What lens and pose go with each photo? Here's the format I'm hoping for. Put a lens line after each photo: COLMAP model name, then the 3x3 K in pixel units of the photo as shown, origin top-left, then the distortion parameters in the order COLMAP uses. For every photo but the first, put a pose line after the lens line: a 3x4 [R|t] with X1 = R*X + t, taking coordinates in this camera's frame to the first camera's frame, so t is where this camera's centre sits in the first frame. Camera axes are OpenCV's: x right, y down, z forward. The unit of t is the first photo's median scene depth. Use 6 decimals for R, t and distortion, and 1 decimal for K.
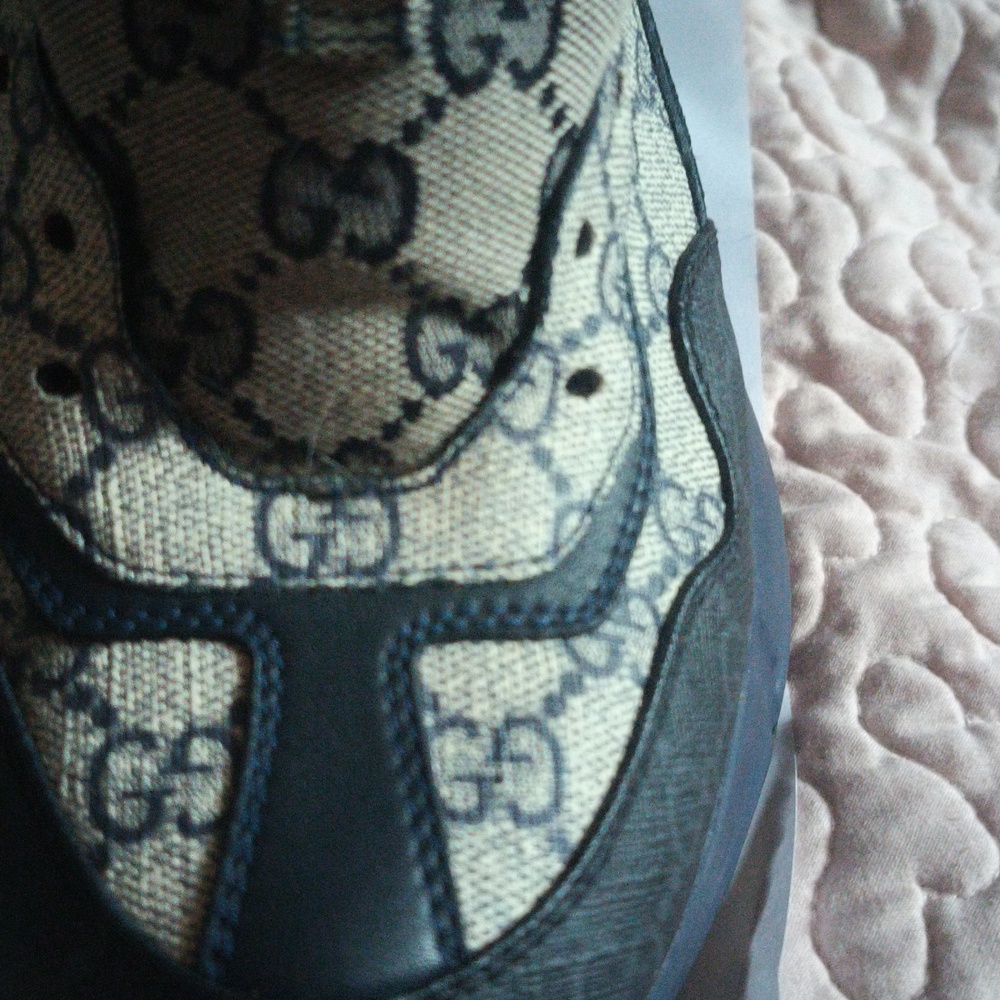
lens RADIAL K [[1531.9, 0, 500.0], [0, 1531.9, 500.0], [0, 0, 1]] dist [0.235199, -0.757774]
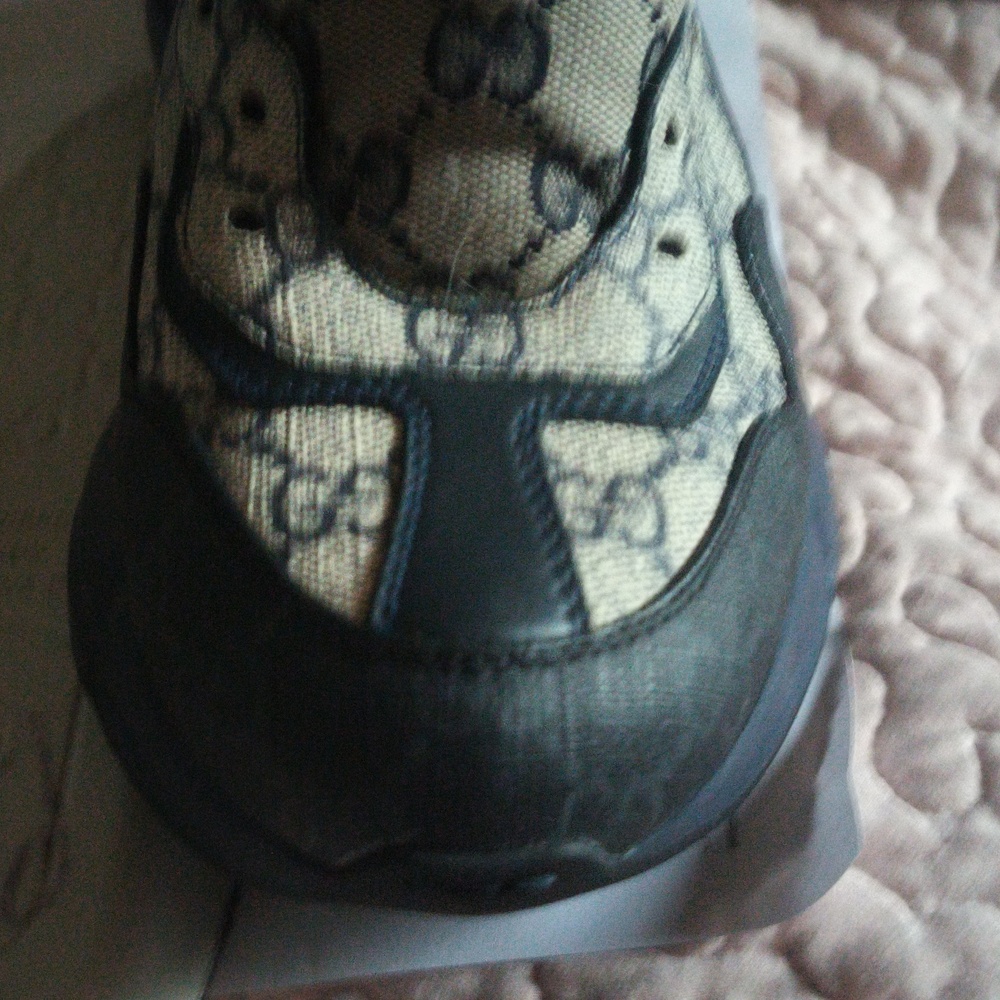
lens RADIAL K [[1531.9, 0, 500.0], [0, 1531.9, 500.0], [0, 0, 1]] dist [0.235199, -0.757774]
pose [[0.999907, 0.012454, 0.005592, -0.089642], [-0.010918, 0.975417, -0.220095, 0.410206], [-0.008195, 0.220014, 0.975462, -0.143856]]
